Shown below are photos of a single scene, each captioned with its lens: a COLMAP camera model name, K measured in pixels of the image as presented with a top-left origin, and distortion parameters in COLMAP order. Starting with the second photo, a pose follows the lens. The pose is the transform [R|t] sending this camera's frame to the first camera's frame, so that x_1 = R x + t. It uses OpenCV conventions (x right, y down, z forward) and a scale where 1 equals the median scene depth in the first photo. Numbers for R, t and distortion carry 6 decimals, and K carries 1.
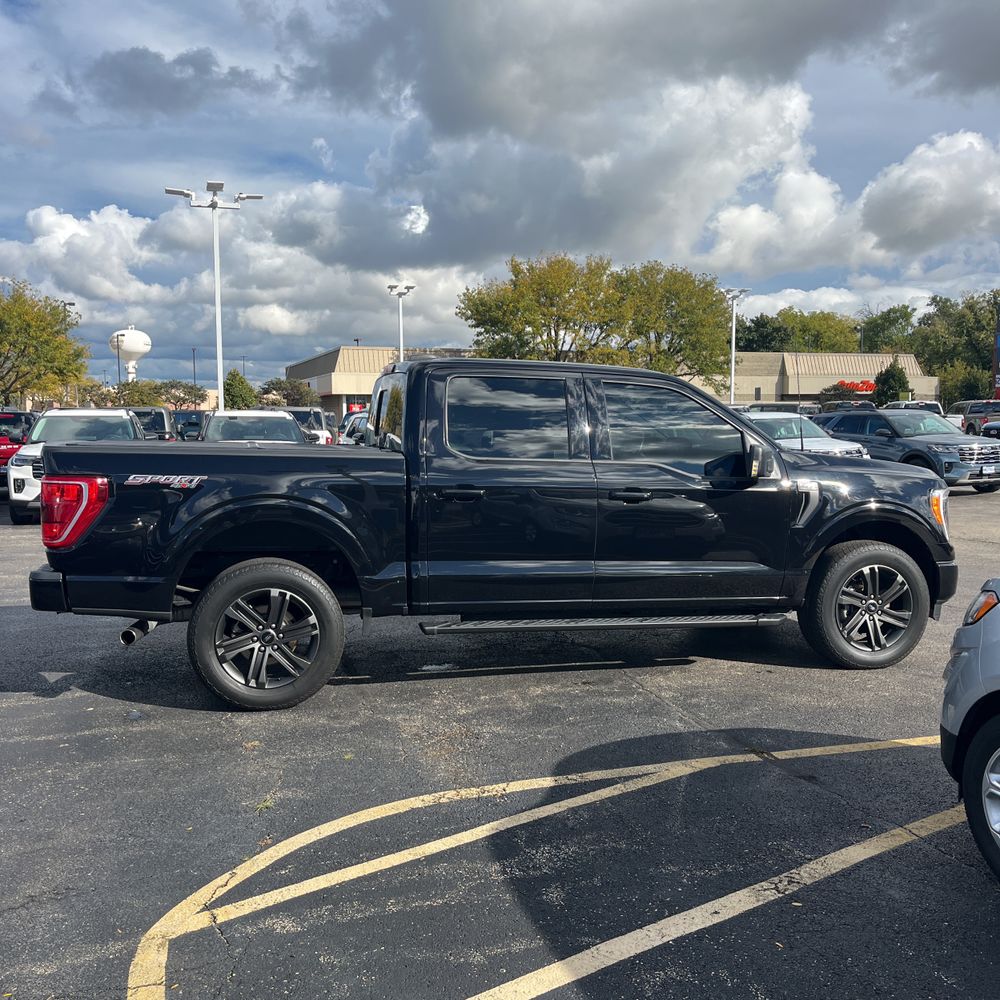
lens RADIAL K [[1027.8, 0, 504.3], [0, 1027.8, 504.1], [0, 0, 1]] dist [0.020364, 0.000000]
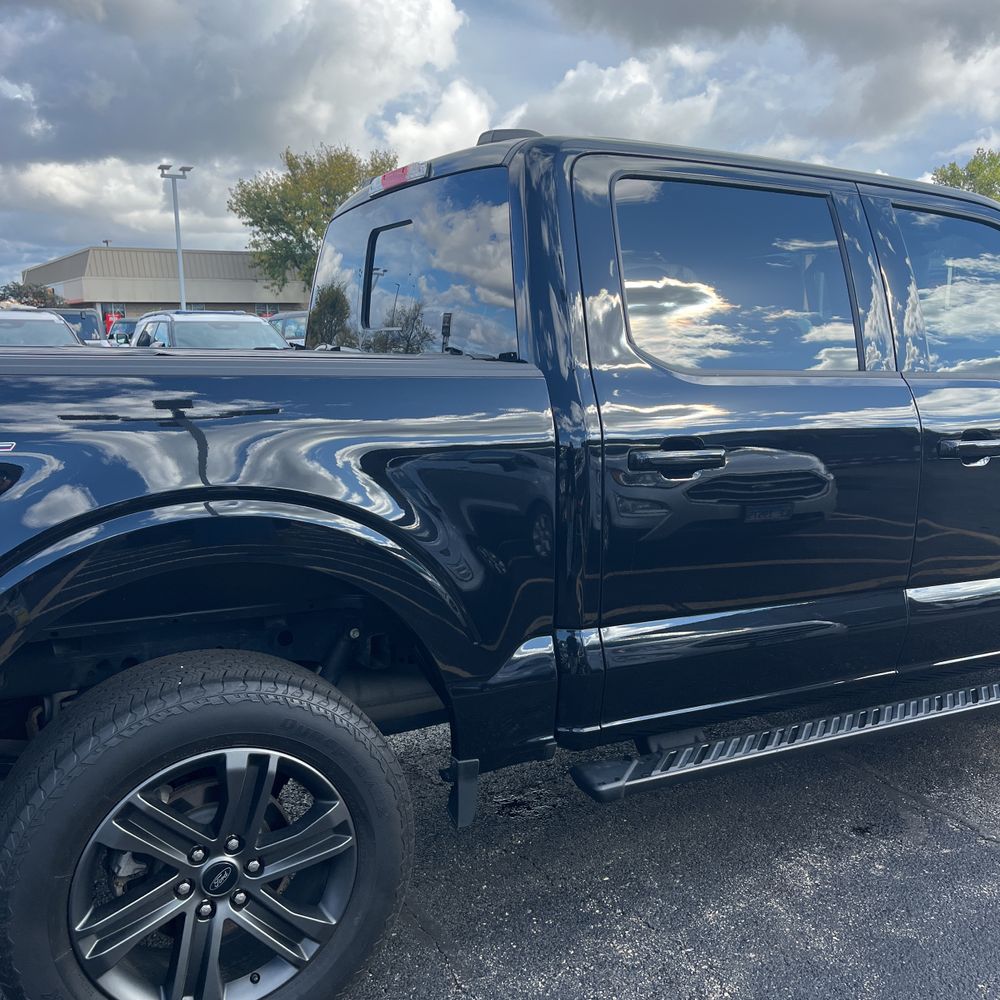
lens RADIAL K [[1027.8, 0, 524.9], [0, 1027.8, 511.8], [0, 0, 1]] dist [0.020364, 0.000000]
pose [[0.970488, -0.043721, 0.237151, -0.205838], [0.022405, 0.995521, 0.091846, -0.030279], [-0.240105, -0.083822, 0.967121, 0.631383]]
